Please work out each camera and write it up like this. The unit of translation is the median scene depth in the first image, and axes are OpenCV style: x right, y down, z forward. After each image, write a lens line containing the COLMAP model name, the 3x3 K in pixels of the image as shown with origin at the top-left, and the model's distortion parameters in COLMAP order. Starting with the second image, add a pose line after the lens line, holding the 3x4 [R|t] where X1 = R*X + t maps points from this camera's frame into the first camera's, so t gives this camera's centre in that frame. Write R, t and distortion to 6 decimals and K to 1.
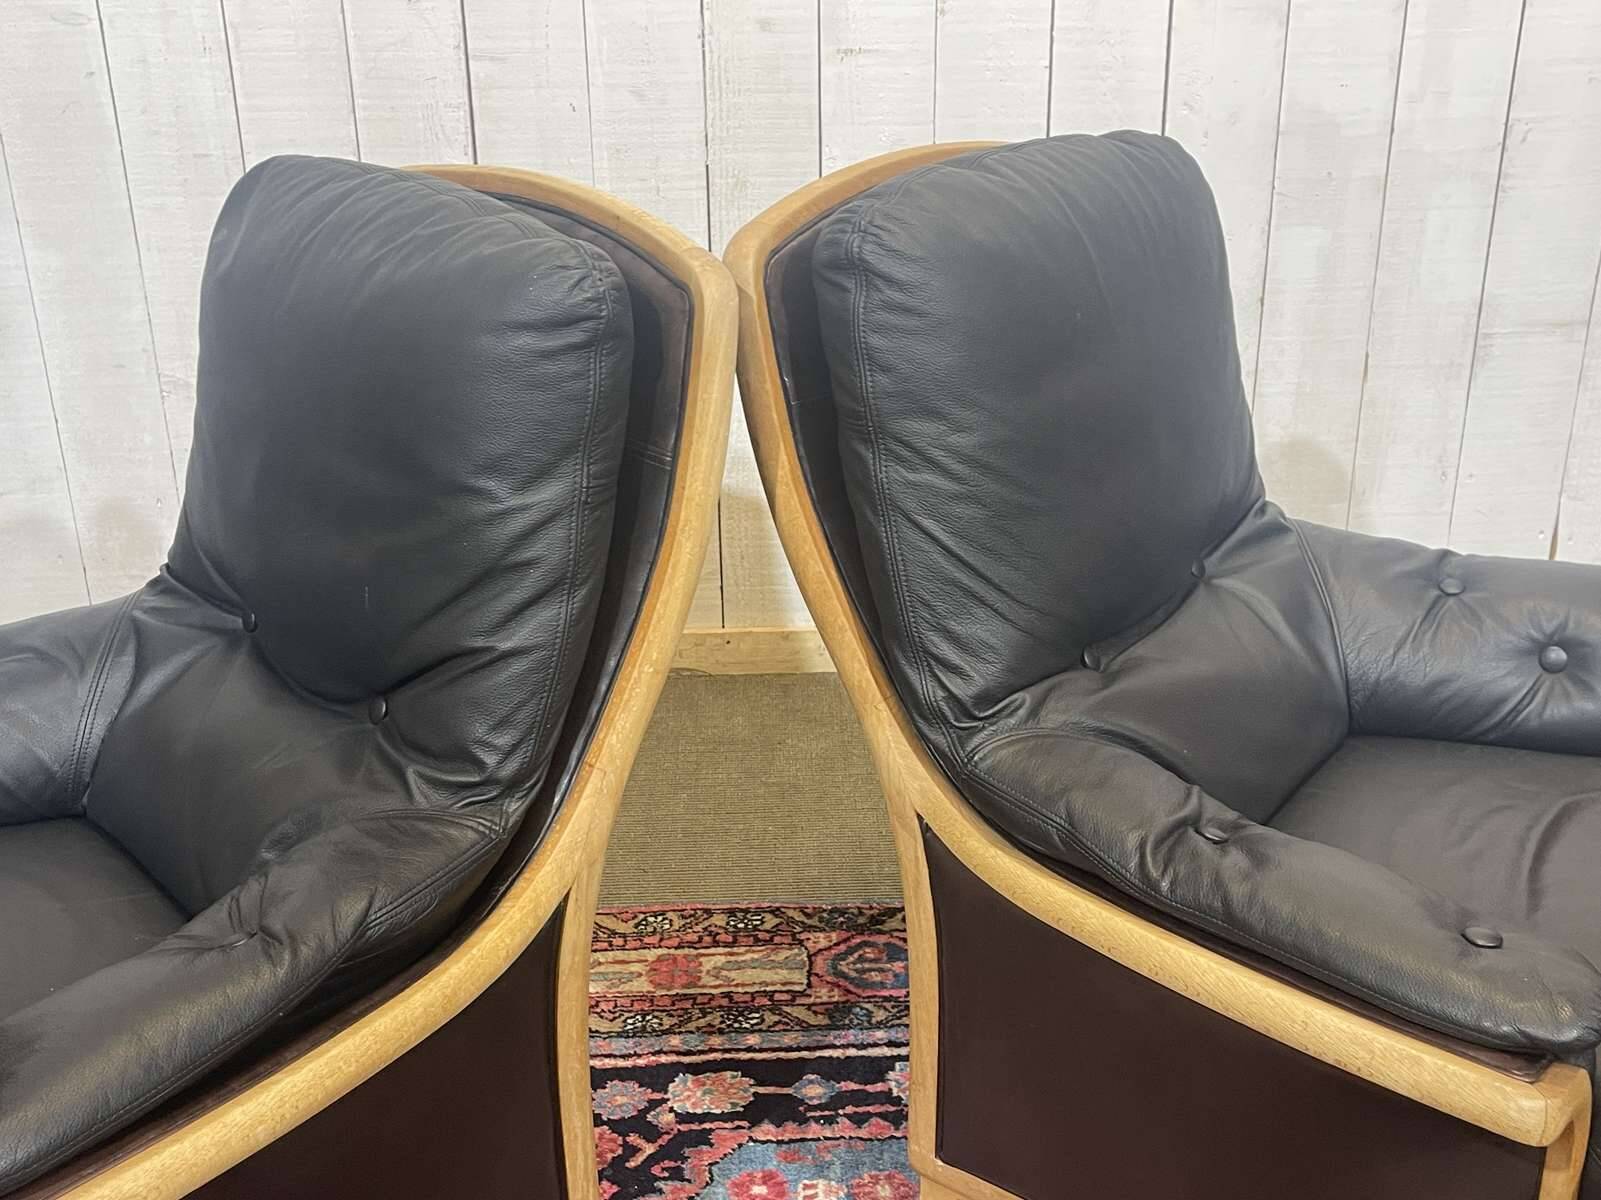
lens RADIAL K [[1739.5, 0, 799.1], [0, 1739.5, 605.7], [0, 0, 1]] dist [0.030716, 0.000000]
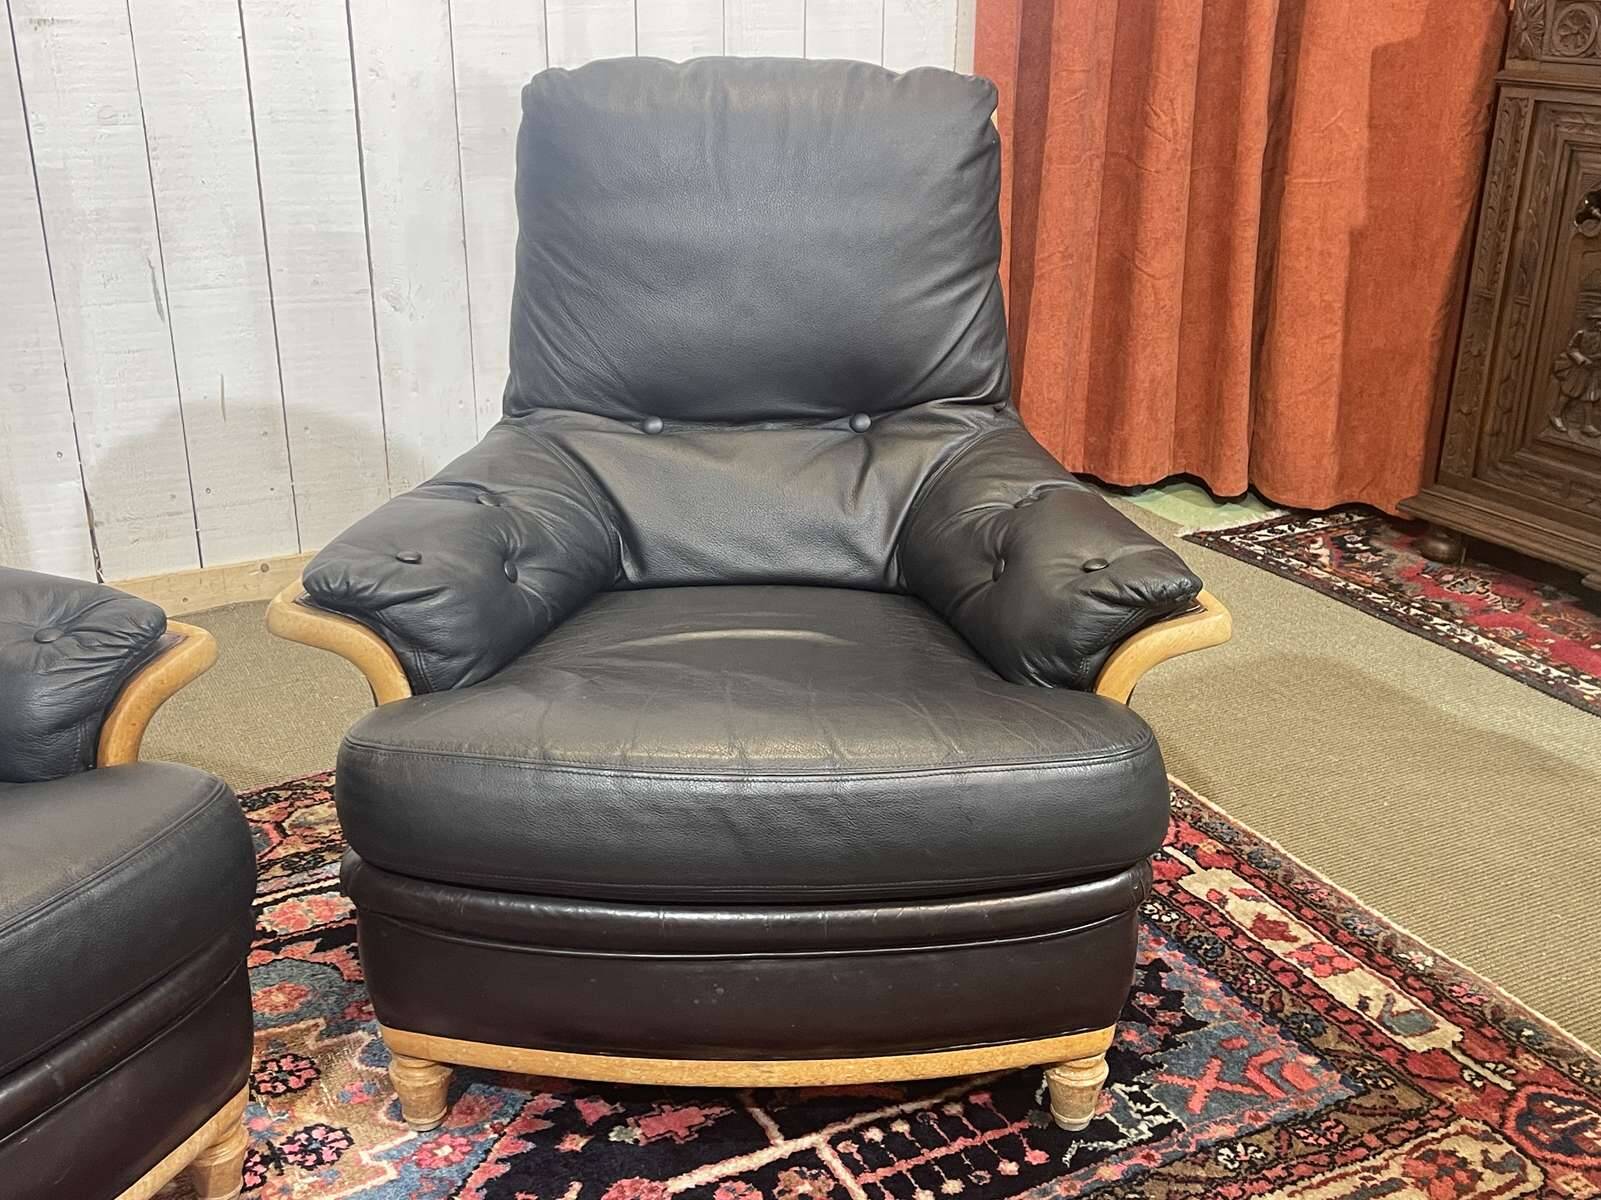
lens RADIAL K [[1739.5, 0, 800.9], [0, 1739.5, 611.1], [0, 0, 1]] dist [0.030716, 0.000000]
pose [[0.892727, -0.146295, 0.426188, -0.081538], [0.150955, 0.988272, 0.023036, 0.094386], [-0.424560, 0.043770, 0.904341, -0.159401]]
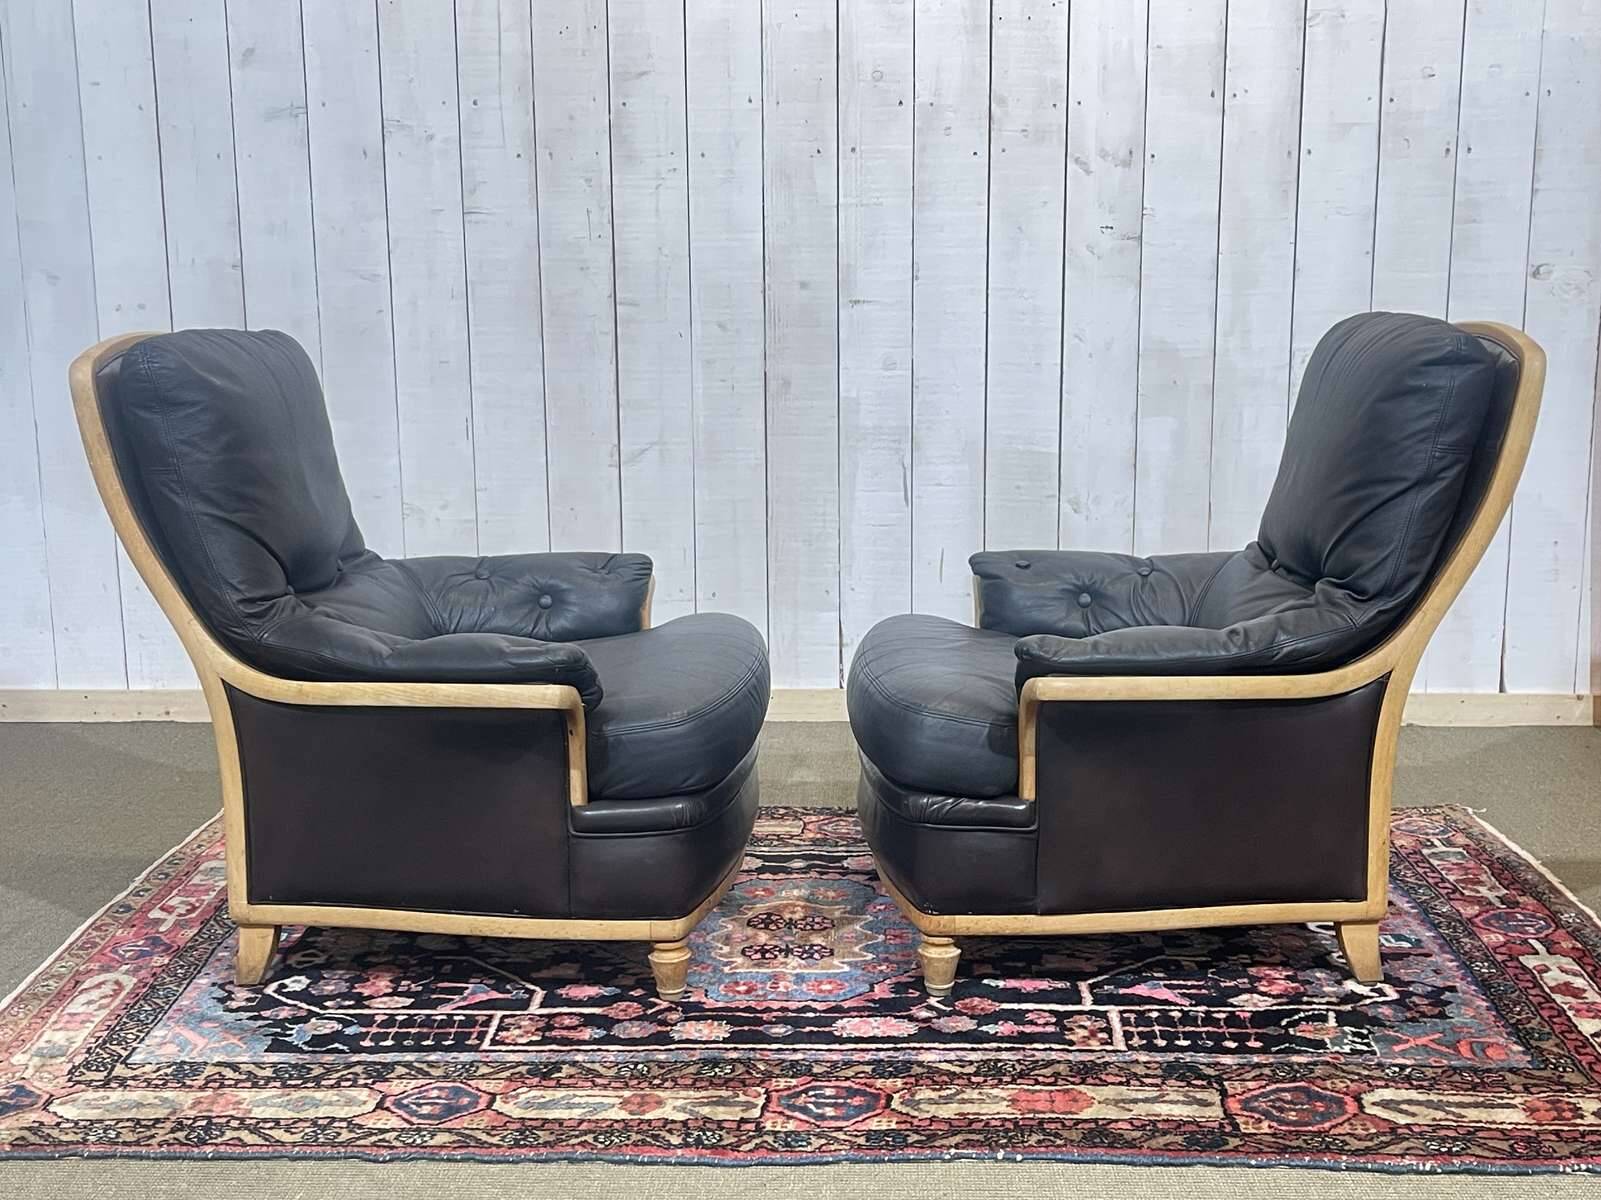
lens RADIAL K [[1927.1, 0, 798.4], [0, 1927.1, 618.9], [0, 0, 1]] dist [0.031583, 0.000000]
pose [[0.997810, 0.017350, -0.063834, 0.113868], [-0.029727, 0.979669, -0.198404, 0.381575], [0.059094, 0.199867, 0.978039, -0.793103]]
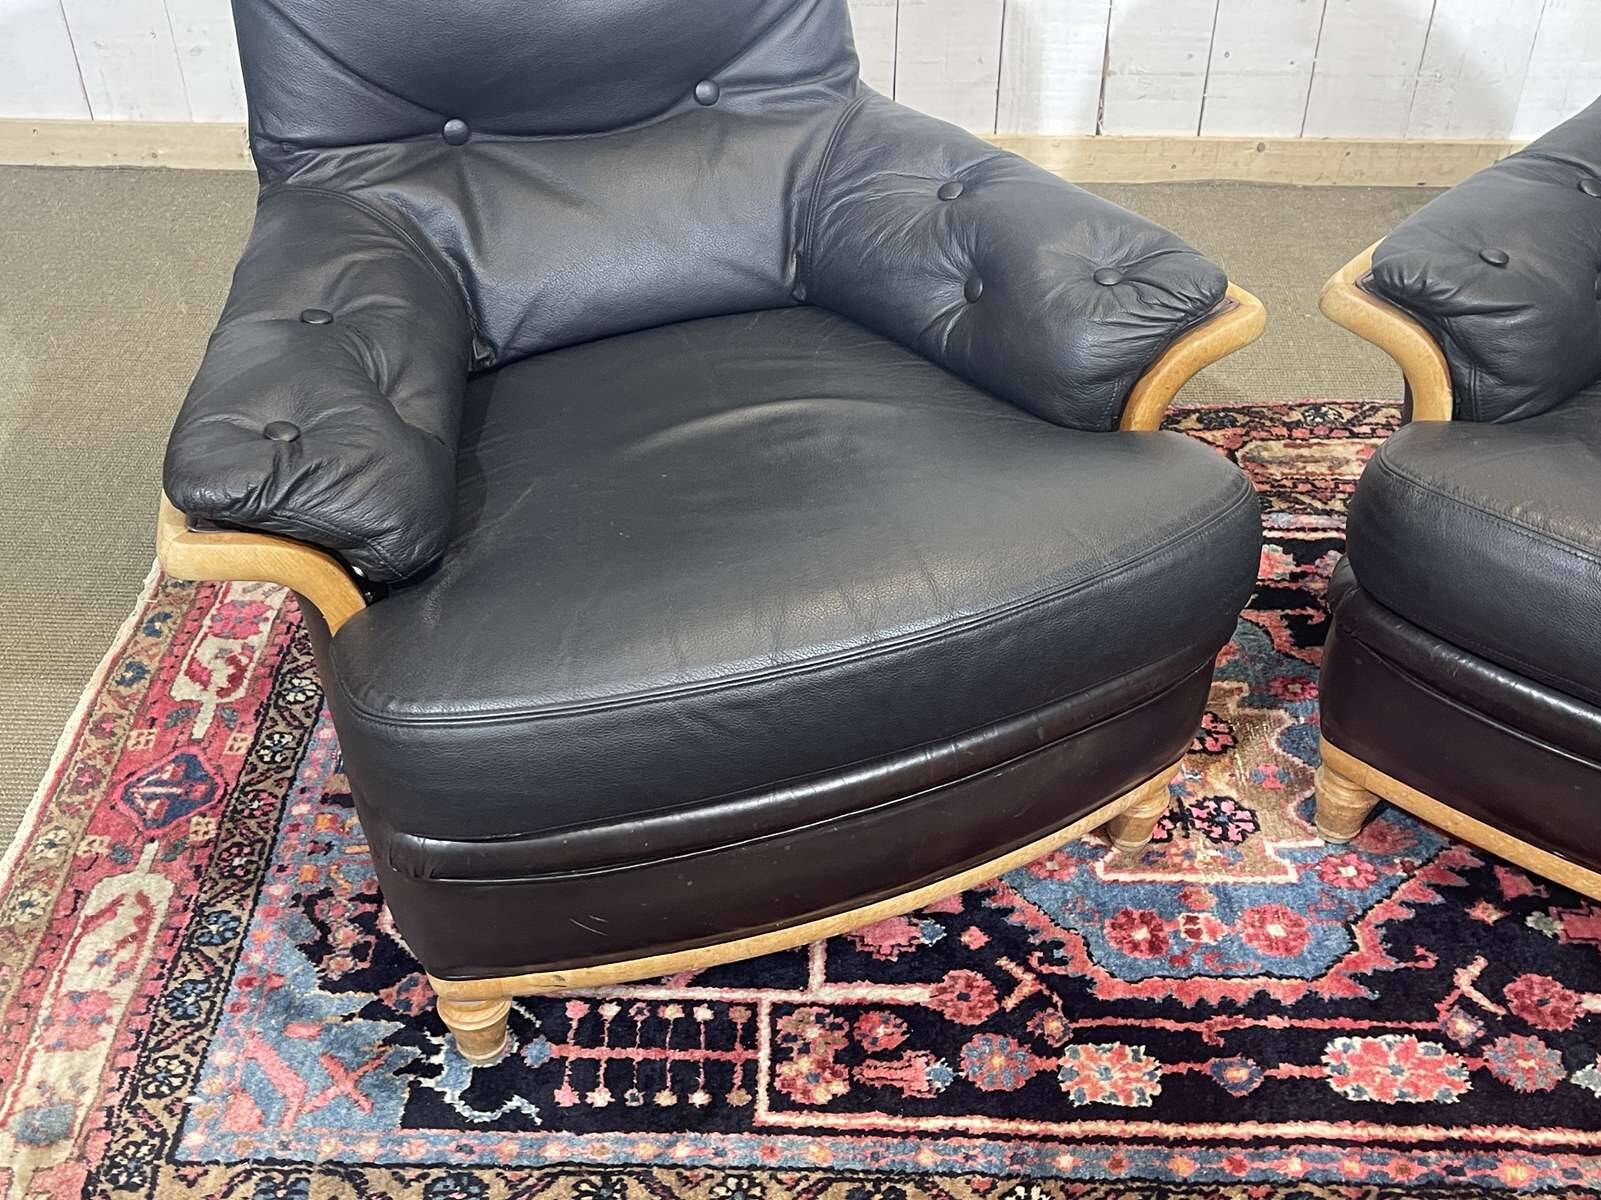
lens RADIAL K [[1739.5, 0, 795.4], [0, 1739.5, 613.4], [0, 0, 1]] dist [0.030716, 0.000000]
pose [[0.997965, 0.048890, -0.040926, -0.148597], [-0.035812, 0.960892, 0.274598, 0.008771], [0.052750, -0.272574, 0.960688, -0.087633]]
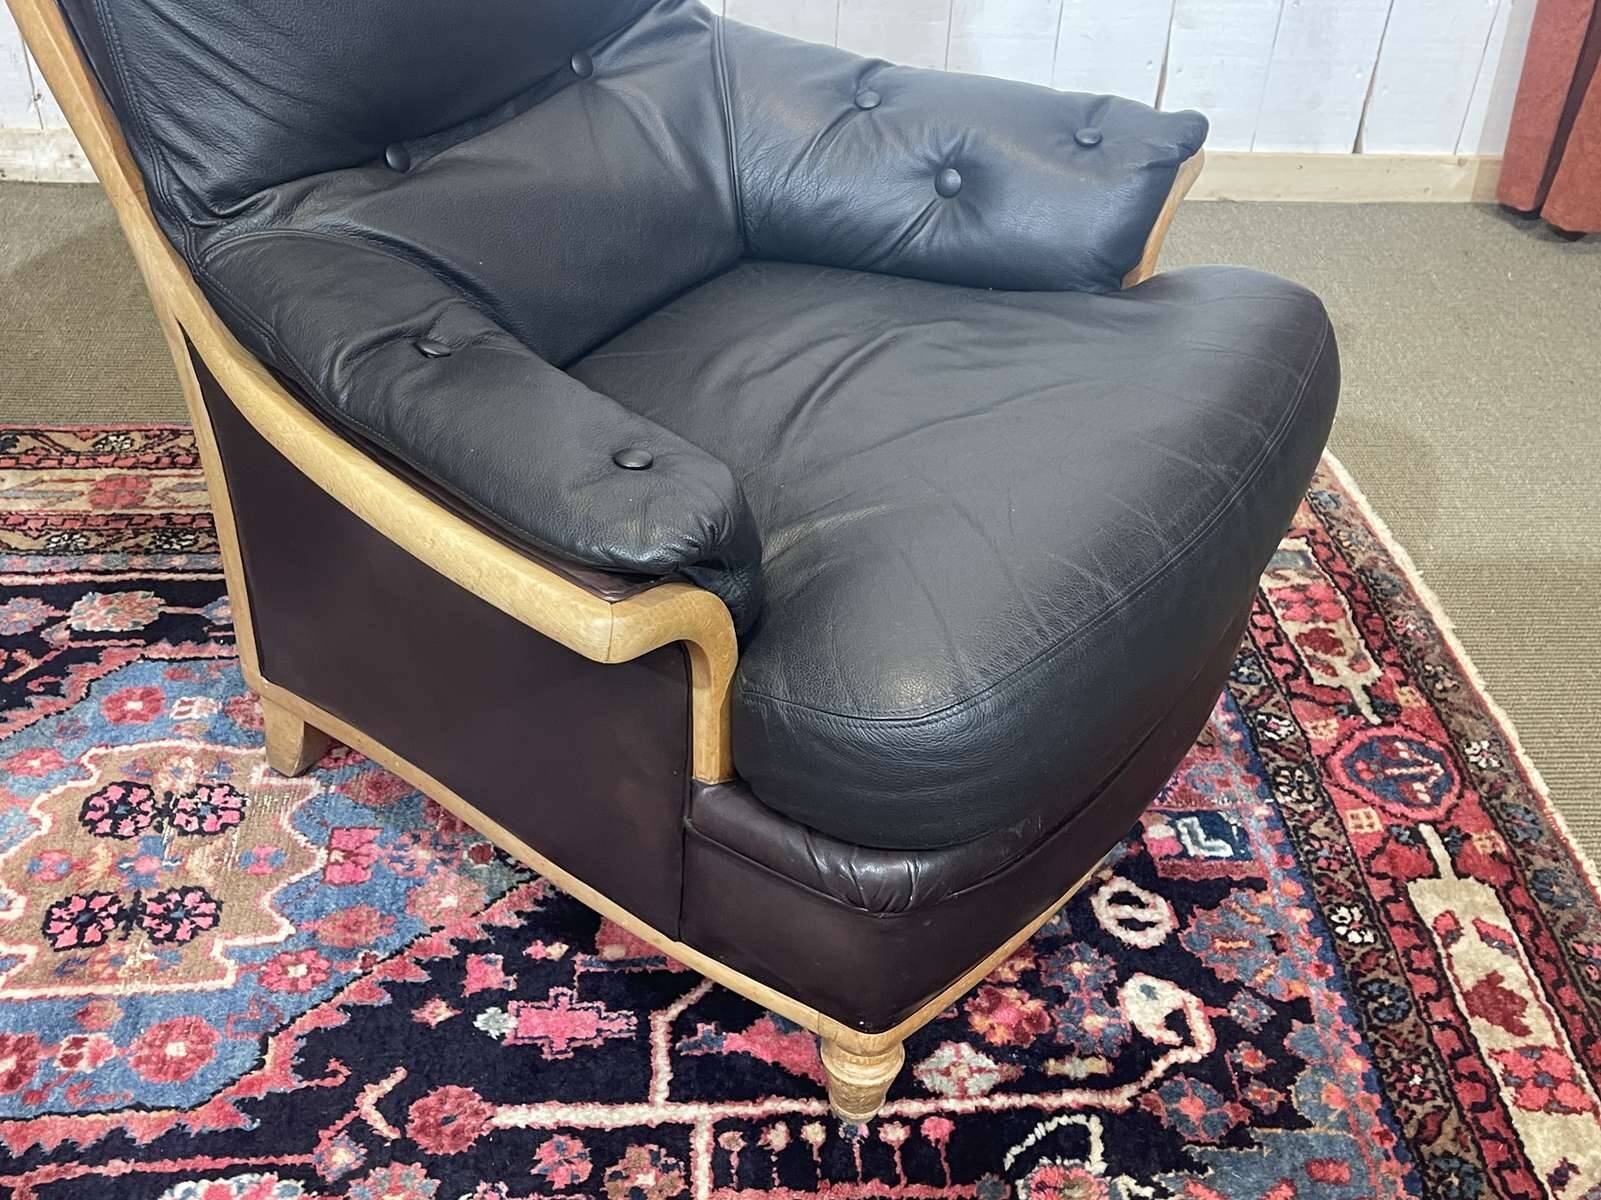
lens RADIAL K [[1739.5, 0, 792.2], [0, 1739.5, 621.9], [0, 0, 1]] dist [0.030716, 0.000000]
pose [[0.997319, 0.018605, 0.070777, 0.237969], [-0.036605, 0.964285, 0.262324, 0.012815], [-0.063368, -0.264212, 0.962381, 0.029021]]
